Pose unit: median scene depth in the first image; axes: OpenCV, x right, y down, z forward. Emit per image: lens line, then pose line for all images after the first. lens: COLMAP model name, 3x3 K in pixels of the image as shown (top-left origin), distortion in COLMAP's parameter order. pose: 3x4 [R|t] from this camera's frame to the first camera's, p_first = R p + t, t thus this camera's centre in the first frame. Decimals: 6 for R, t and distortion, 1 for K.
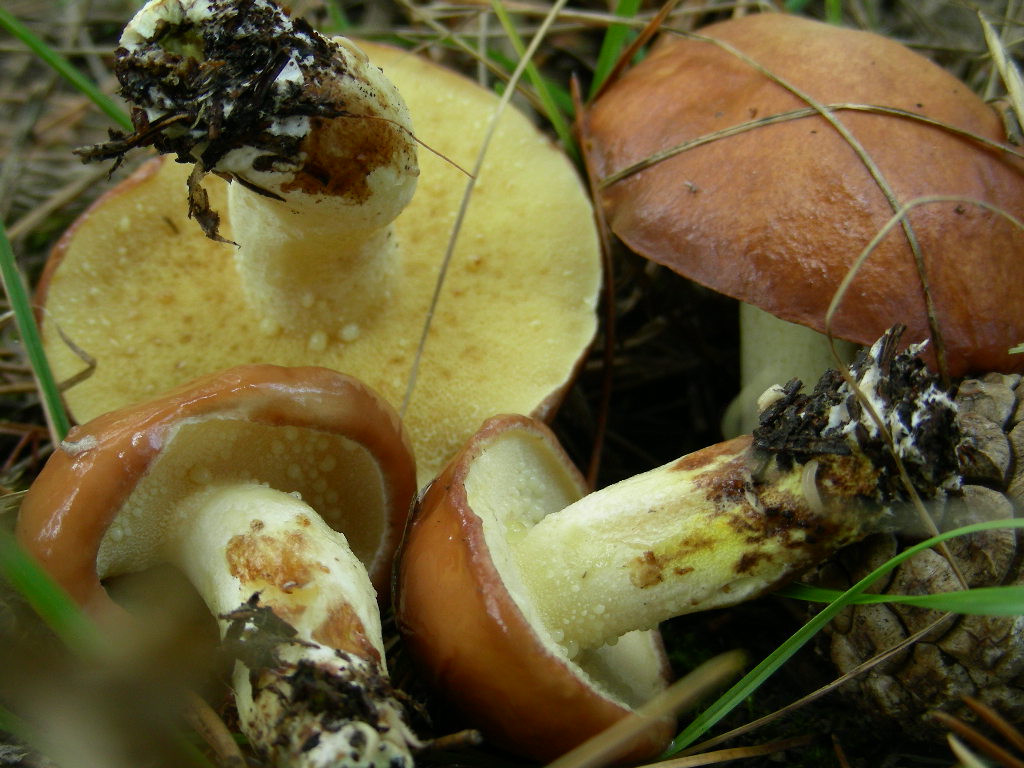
lens RADIAL K [[1962.6, 0, 477.7], [0, 1962.6, 395.1], [0, 0, 1]] dist [-0.237260, 0.000000]
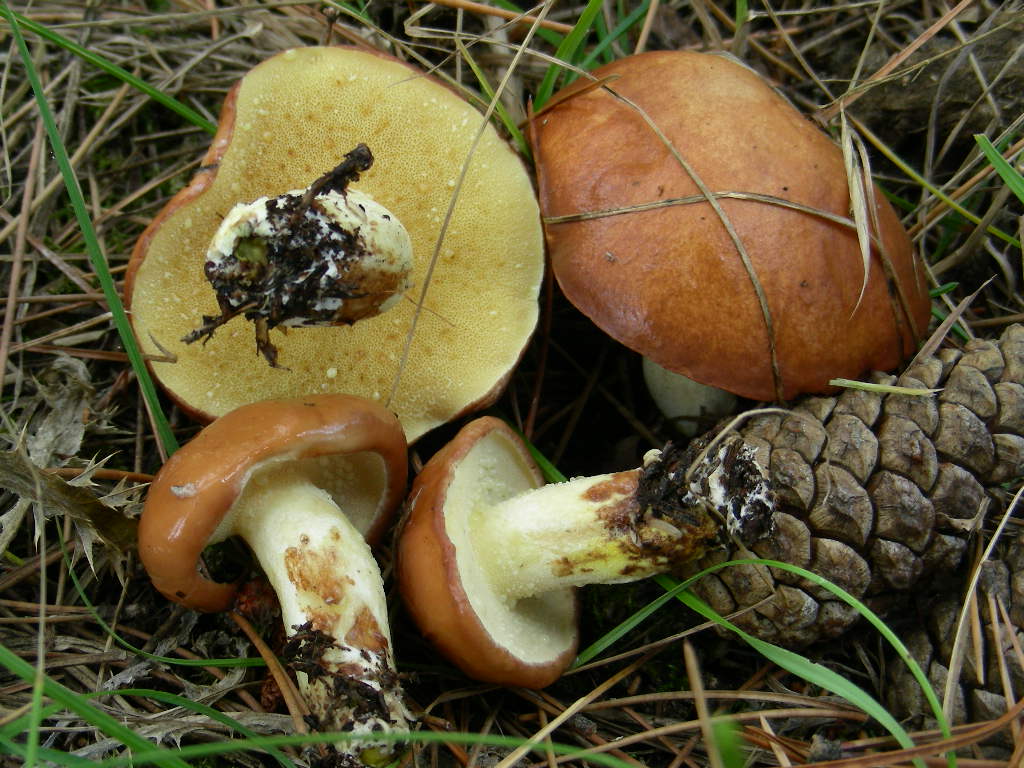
lens RADIAL K [[1962.6, 0, 516.9], [0, 1962.6, 382.4], [0, 0, 1]] dist [-0.237260, 0.000000]
pose [[0.998465, 0.018348, 0.052267, -0.030478], [-0.036114, 0.931079, 0.363027, -0.590303], [-0.042004, -0.364357, 0.930312, -0.354433]]
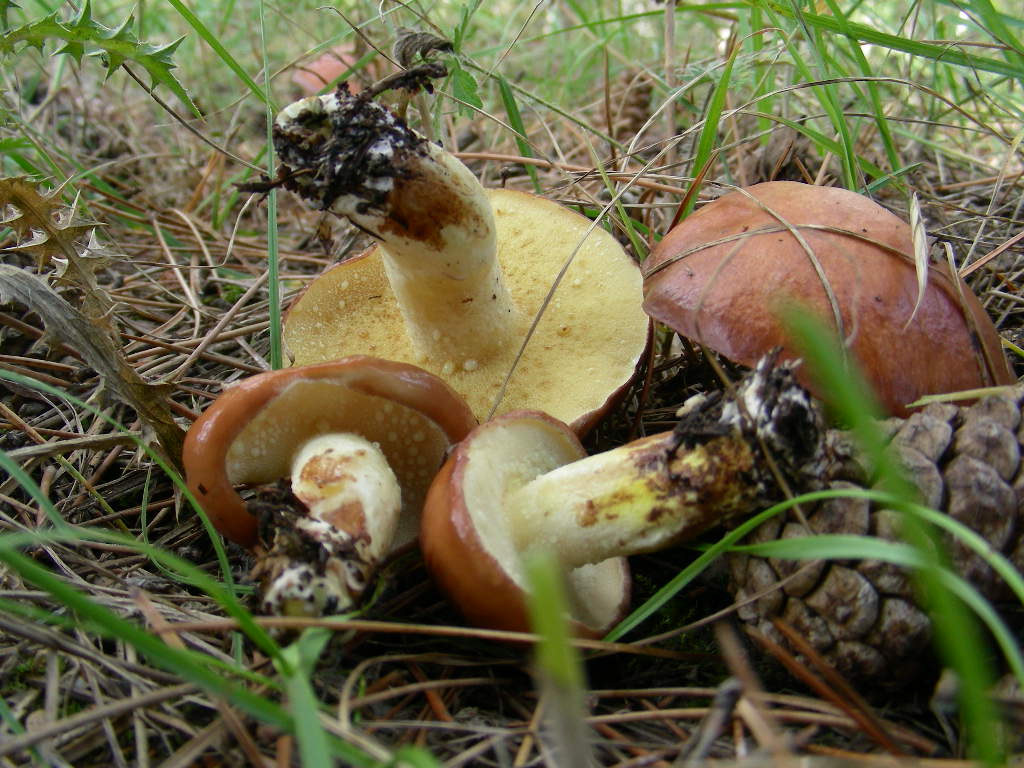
lens RADIAL K [[1197.9, 0, 525.6], [0, 1197.9, 360.7], [0, 0, 1]] dist [-0.188292, 0.000000]
pose [[0.965374, 0.087944, -0.245599, 0.240841], [-0.125690, 0.981783, -0.142495, 0.108507], [0.228593, 0.168431, 0.958841, 0.164678]]
